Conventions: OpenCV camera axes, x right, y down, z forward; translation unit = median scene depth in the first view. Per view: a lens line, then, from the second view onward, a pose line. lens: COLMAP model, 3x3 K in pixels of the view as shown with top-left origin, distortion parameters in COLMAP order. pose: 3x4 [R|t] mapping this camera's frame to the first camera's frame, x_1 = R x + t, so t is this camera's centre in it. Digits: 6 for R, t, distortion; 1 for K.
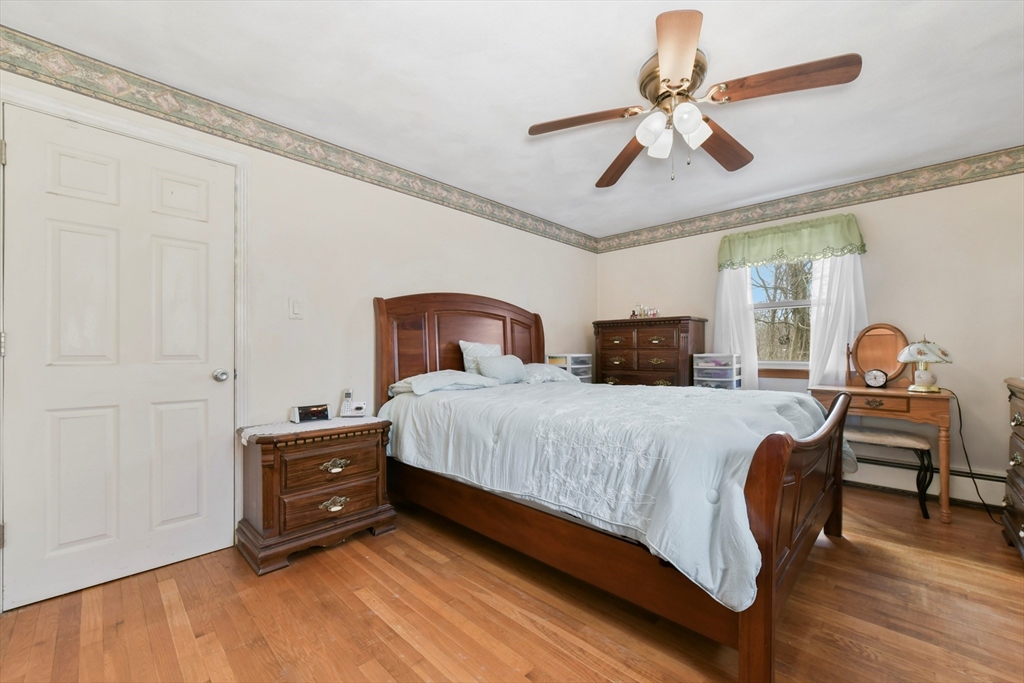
lens RADIAL K [[413.1, 0, 513.7], [0, 413.1, 335.0], [0, 0, 1]] dist [-0.001187, 0.000008]
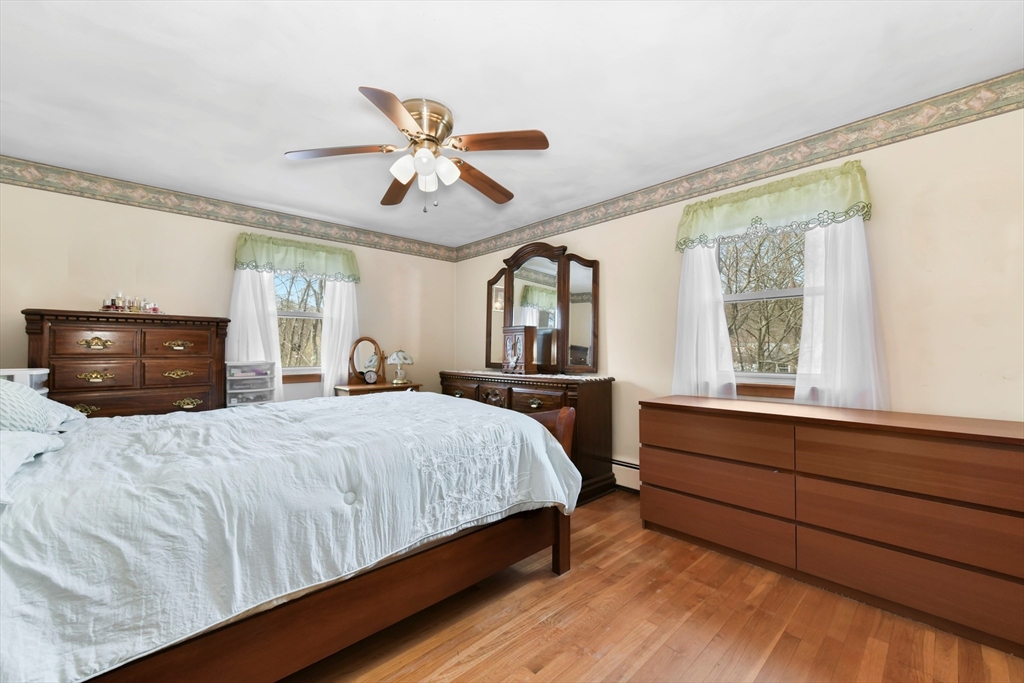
lens RADIAL K [[413.1, 0, 513.7], [0, 413.1, 335.0], [0, 0, 1]] dist [-0.001187, 0.000008]
pose [[0.047259, 0.037592, 0.998175, -0.626015], [-0.036230, 0.998699, -0.035897, -0.003918], [-0.998225, -0.034468, 0.048560, 0.605550]]
